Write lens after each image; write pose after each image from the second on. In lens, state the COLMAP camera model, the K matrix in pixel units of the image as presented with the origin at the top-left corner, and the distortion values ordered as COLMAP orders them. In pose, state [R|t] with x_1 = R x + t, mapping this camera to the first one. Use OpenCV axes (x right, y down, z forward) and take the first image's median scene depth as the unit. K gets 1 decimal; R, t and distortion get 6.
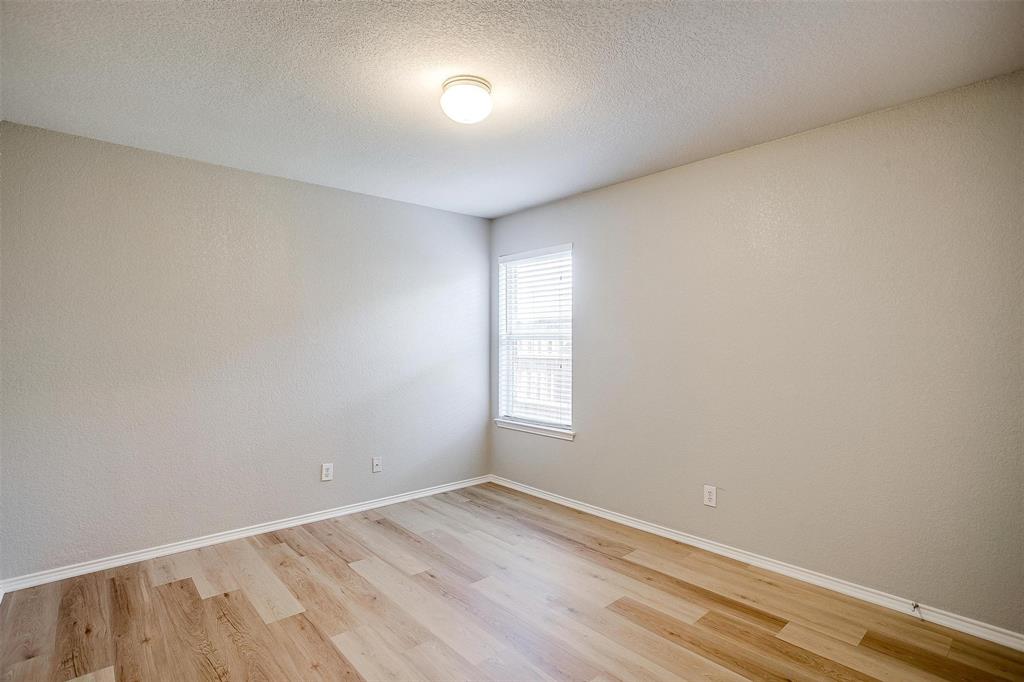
lens RADIAL K [[504.9, 0, 507.5], [0, 504.9, 340.6], [0, 0, 1]] dist [-0.071078, 0.033407]
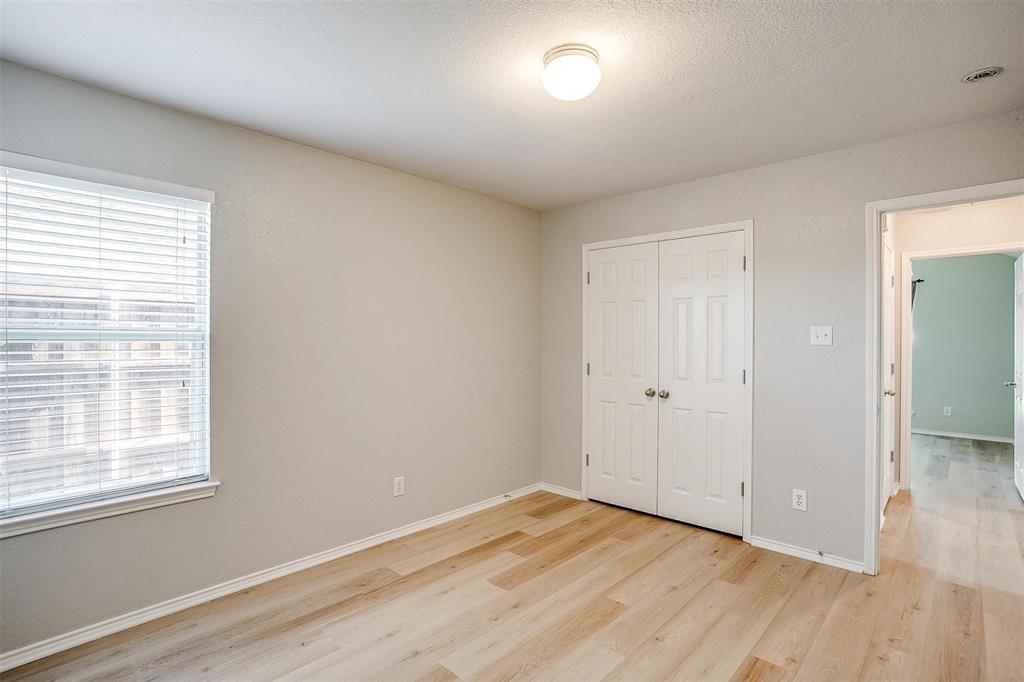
lens RADIAL K [[504.9, 0, 507.5], [0, 504.9, 340.6], [0, 0, 1]] dist [-0.071078, 0.033407]
pose [[-0.104167, -0.001624, 0.994558, -0.731793], [-0.004256, 0.999990, 0.001187, -0.005517], [-0.994551, -0.004109, -0.104173, 0.927945]]
